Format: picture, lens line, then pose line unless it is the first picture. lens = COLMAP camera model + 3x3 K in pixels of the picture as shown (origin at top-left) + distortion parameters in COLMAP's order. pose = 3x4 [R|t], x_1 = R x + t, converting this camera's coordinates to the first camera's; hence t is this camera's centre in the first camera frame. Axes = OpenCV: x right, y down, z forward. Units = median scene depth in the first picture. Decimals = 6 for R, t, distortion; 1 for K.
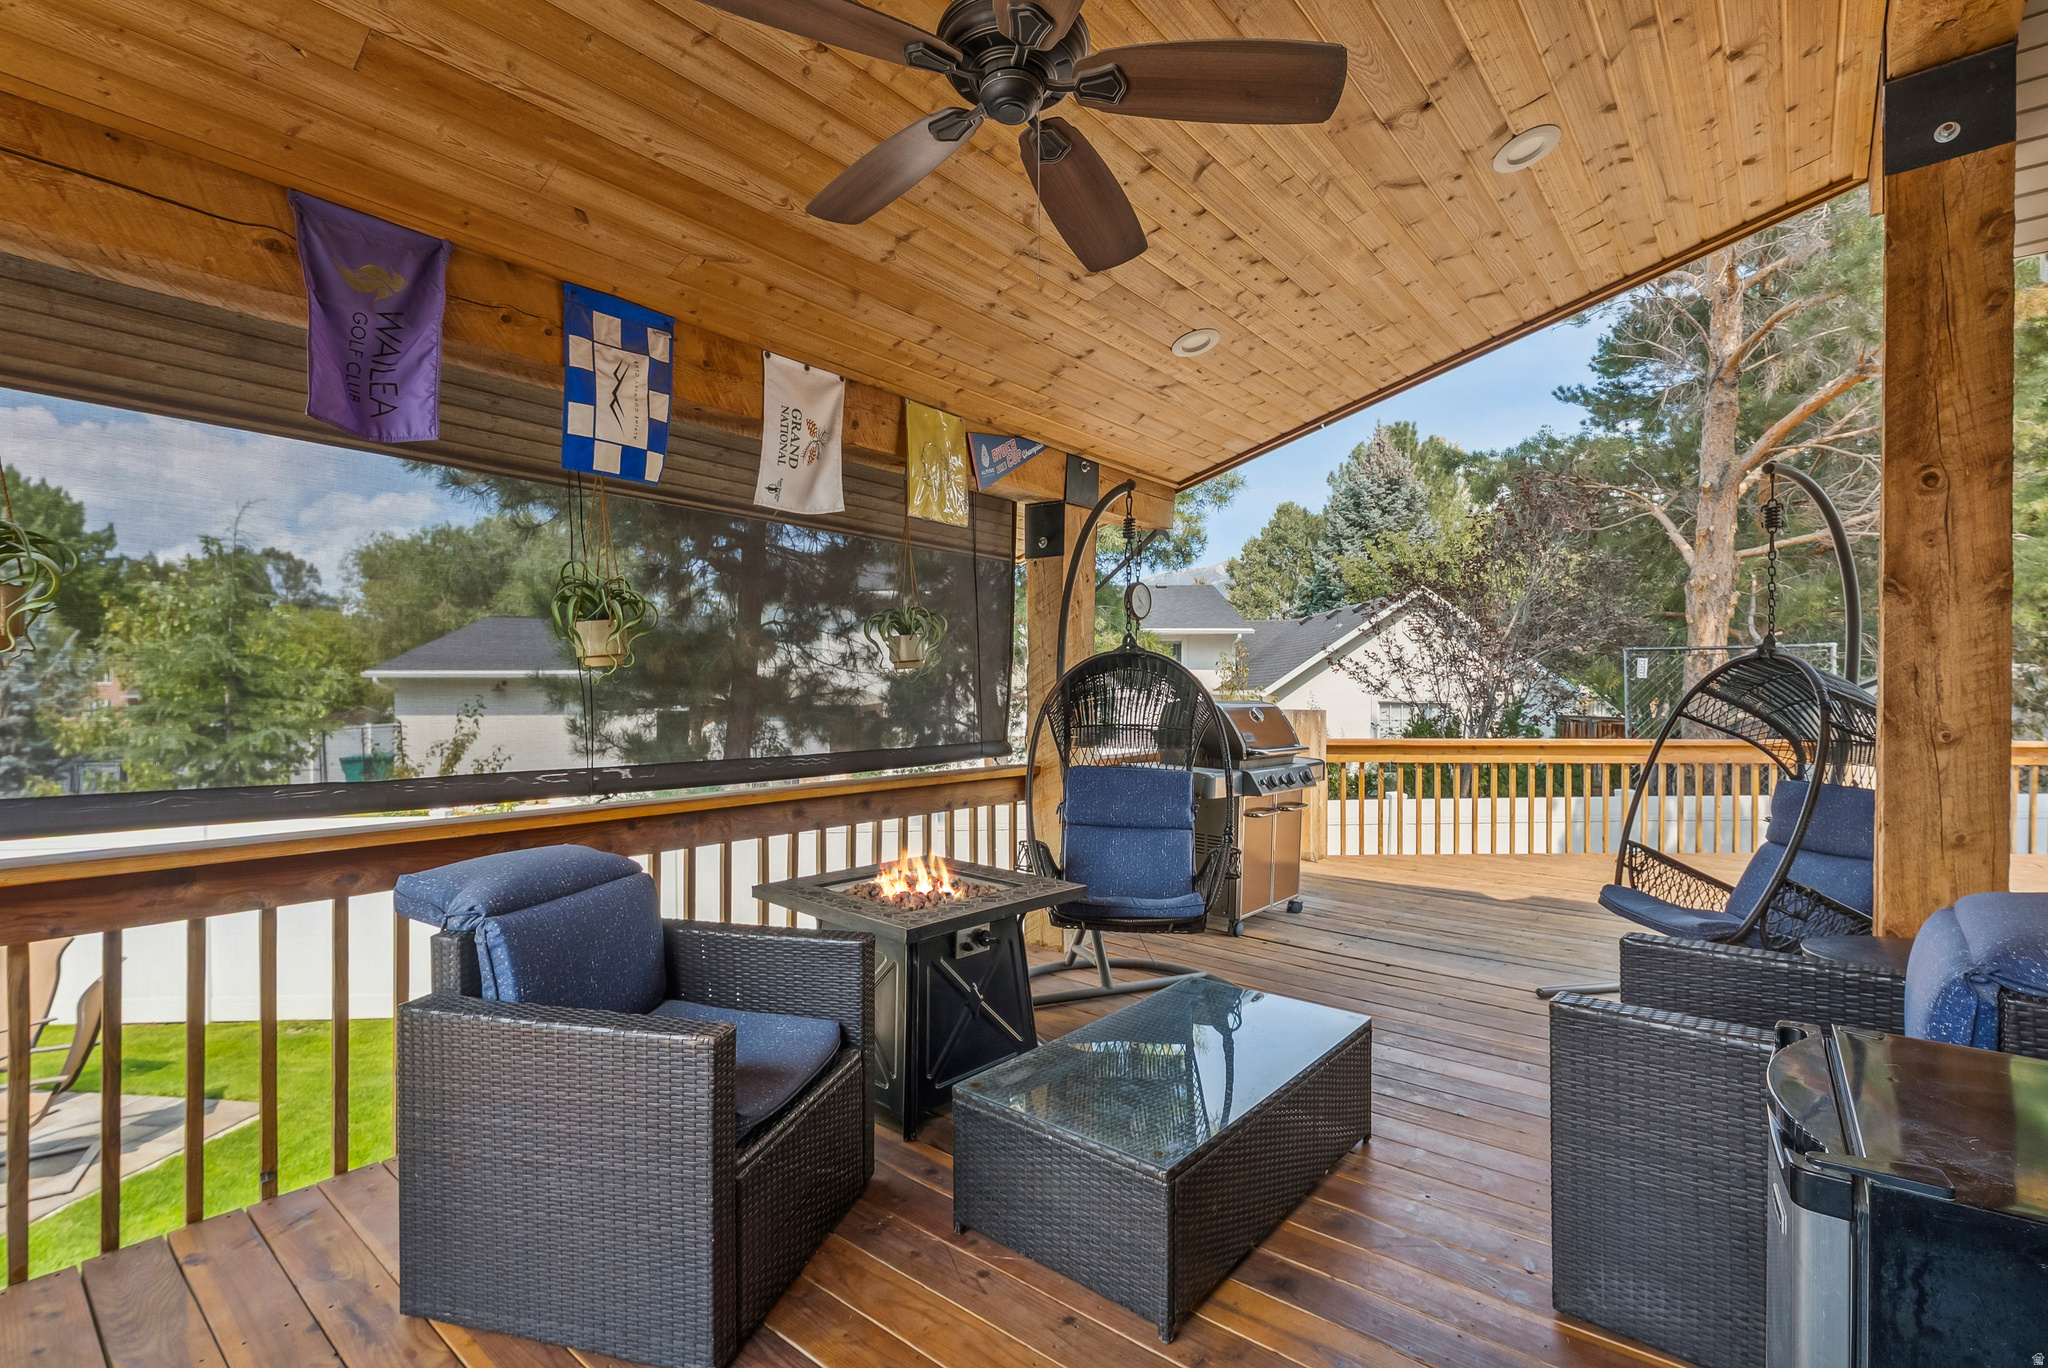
lens RADIAL K [[926.6, 0, 1024.0], [0, 926.6, 684.0], [0, 0, 1]] dist [0.001098, 0.000123]
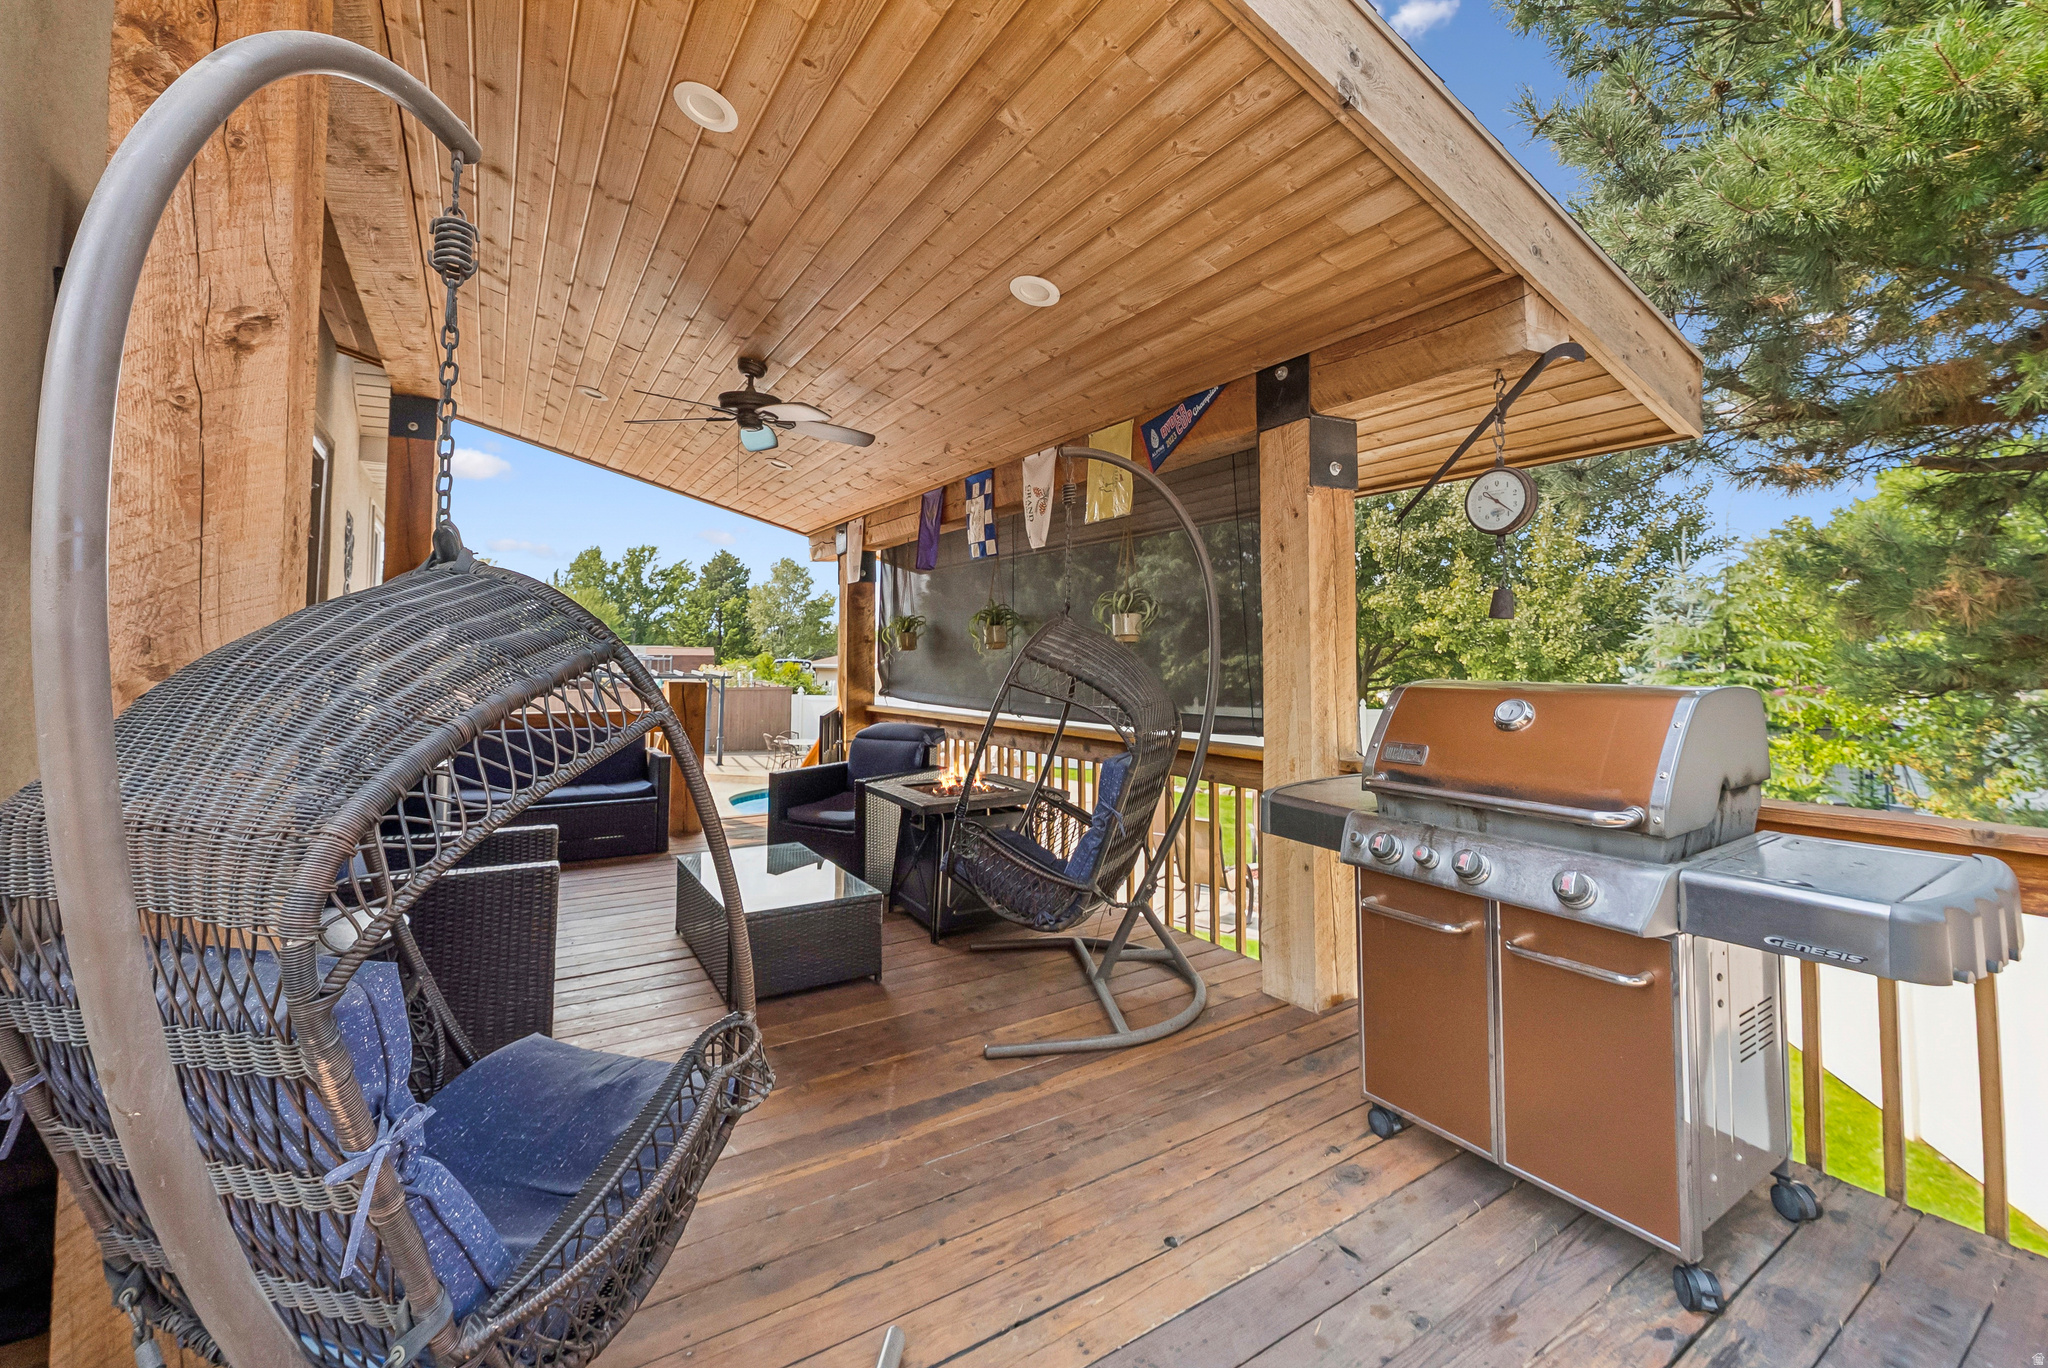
lens RADIAL K [[840.4, 0, 1019.6], [0, 840.4, 662.7], [0, 0, 1]] dist [0.000204, 0.000033]
pose [[-0.299941, -0.006706, -0.953934, 0.599321], [0.000542, 0.999974, -0.007200, 0.013090], [0.953958, -0.002676, -0.299930, 0.733640]]
